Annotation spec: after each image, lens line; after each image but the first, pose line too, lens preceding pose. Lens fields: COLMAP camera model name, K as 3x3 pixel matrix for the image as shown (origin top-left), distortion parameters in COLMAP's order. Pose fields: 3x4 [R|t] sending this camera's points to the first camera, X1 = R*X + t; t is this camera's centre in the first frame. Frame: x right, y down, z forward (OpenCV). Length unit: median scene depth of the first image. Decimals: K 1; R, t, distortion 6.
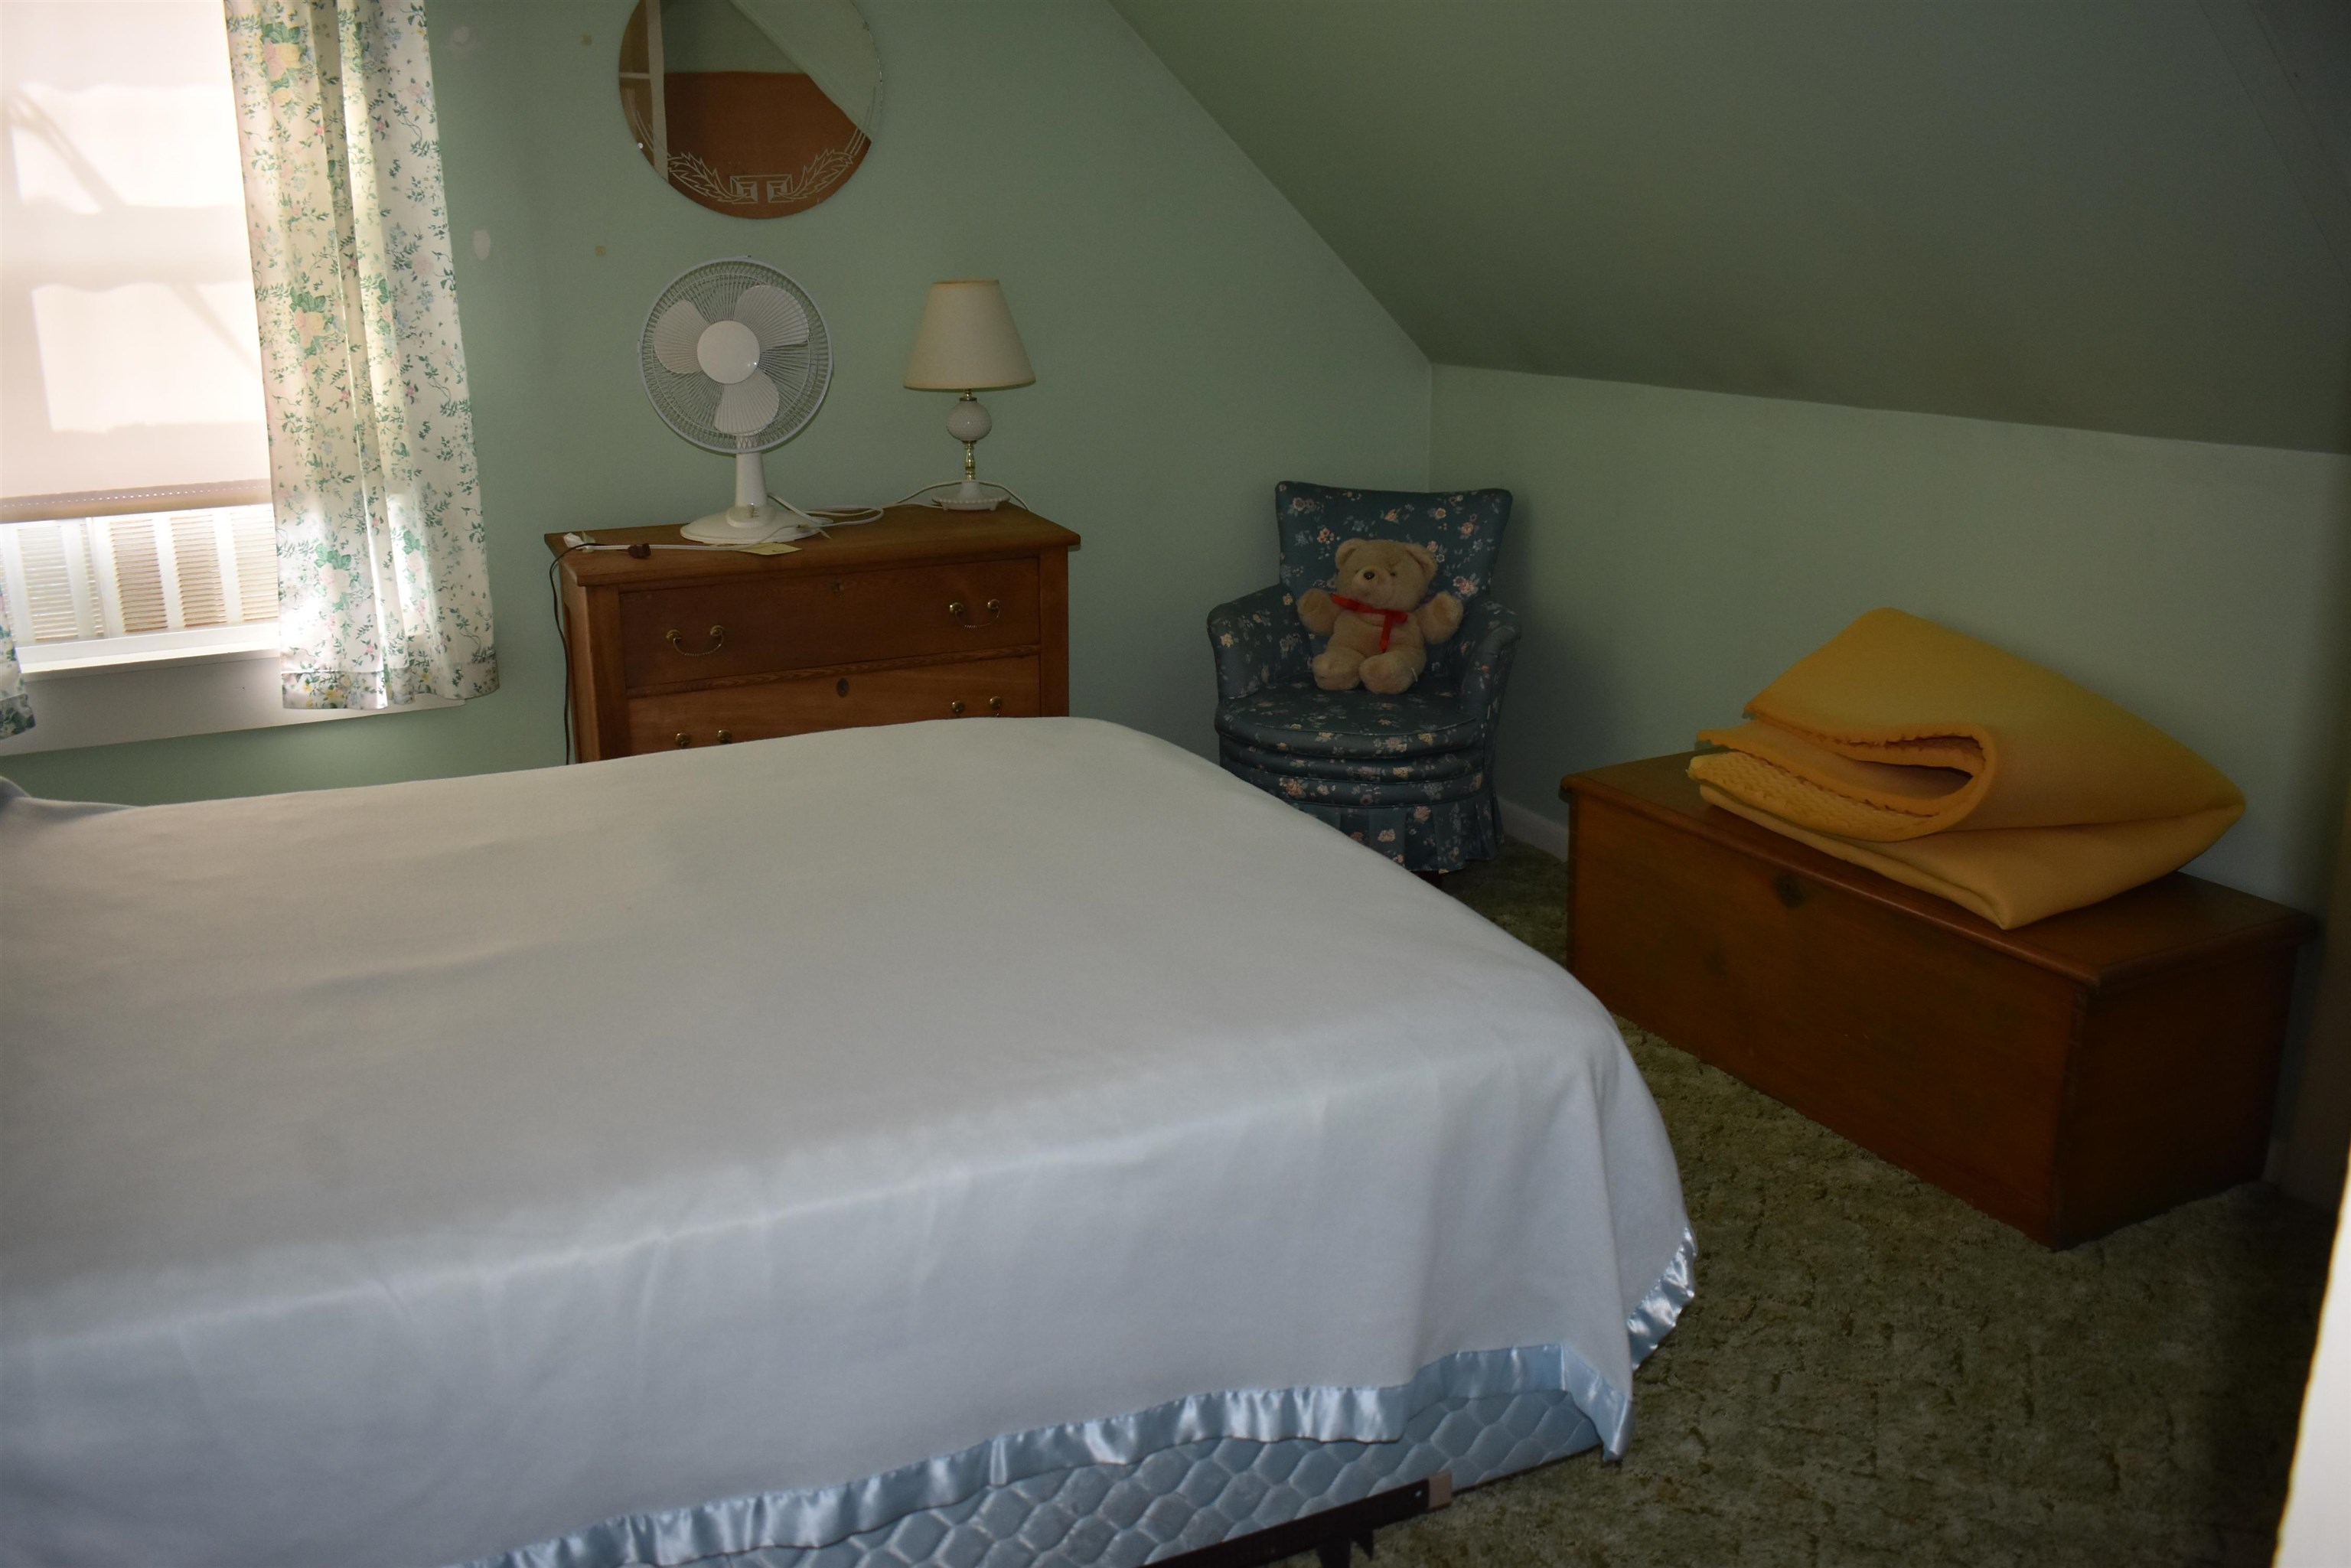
lens RADIAL K [[1830.8, 0, 1185.1], [0, 1830.8, 780.9], [0, 0, 1]] dist [-0.093194, 0.001729]
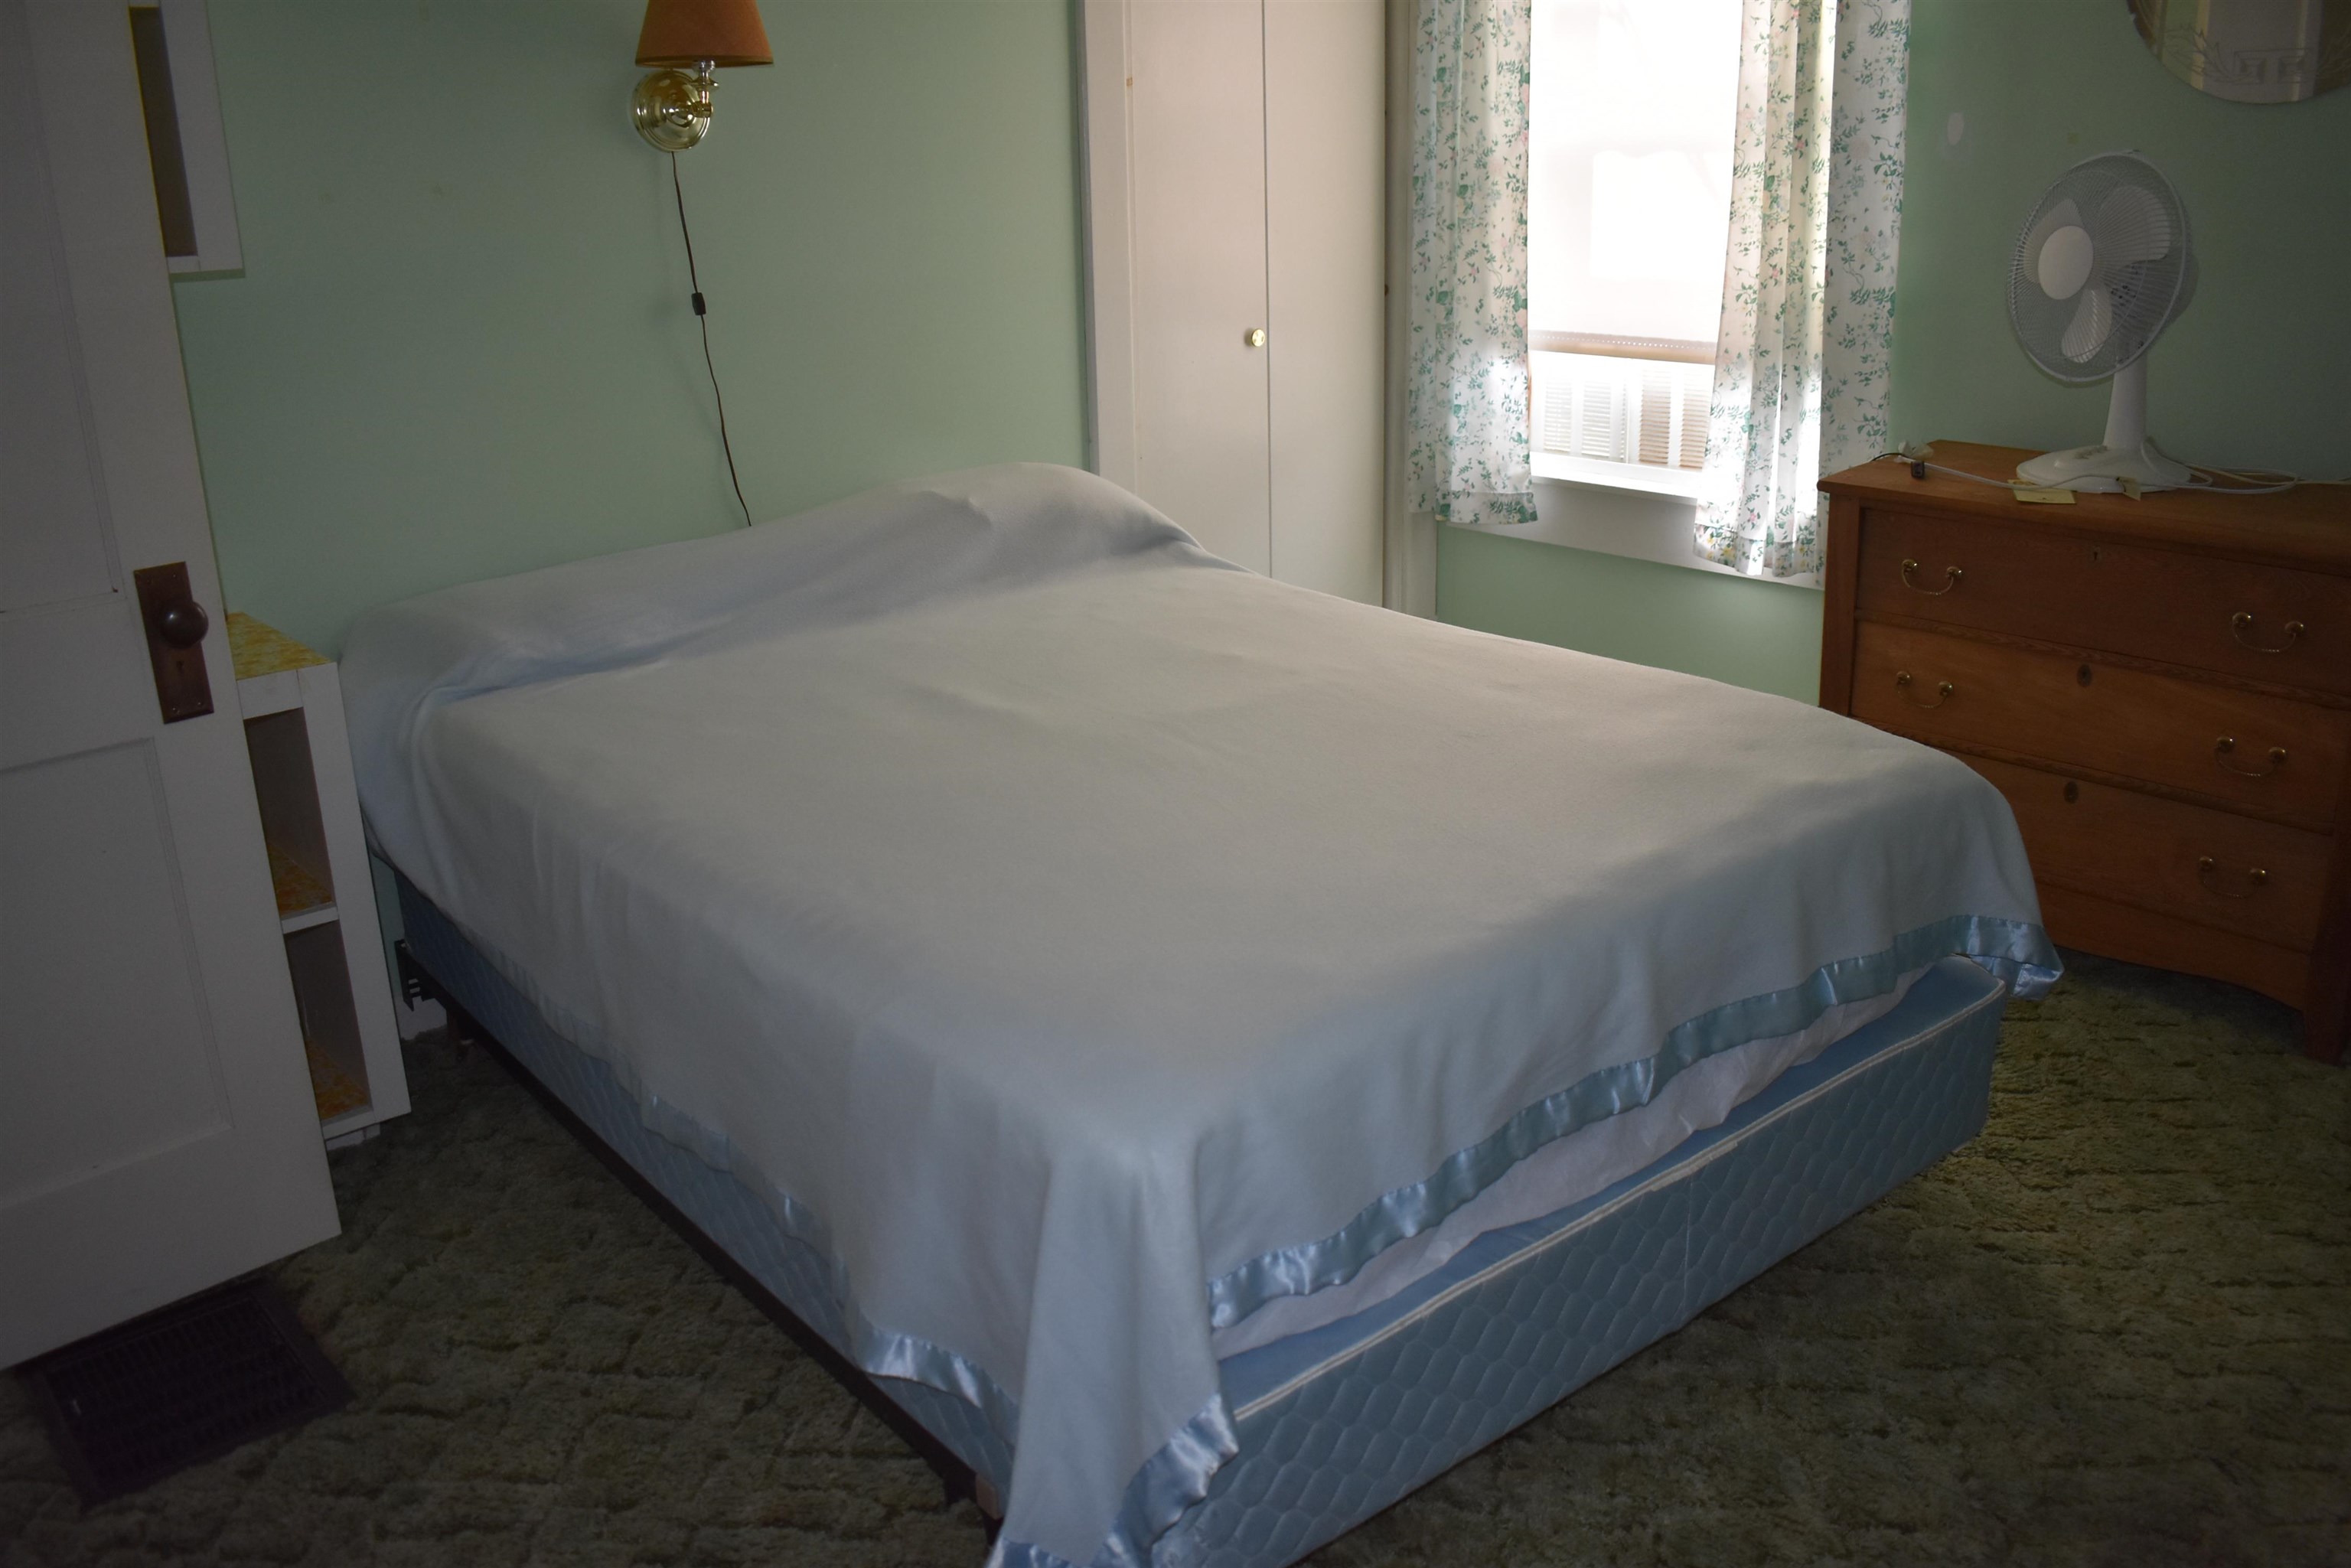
lens RADIAL K [[1830.8, 0, 1185.1], [0, 1830.8, 780.9], [0, 0, 1]] dist [-0.093194, 0.001729]
pose [[0.287143, 0.313750, -0.905047, 0.466325], [-0.237804, 0.938606, 0.249936, -0.116906], [0.927900, 0.143456, 0.344125, 0.357938]]
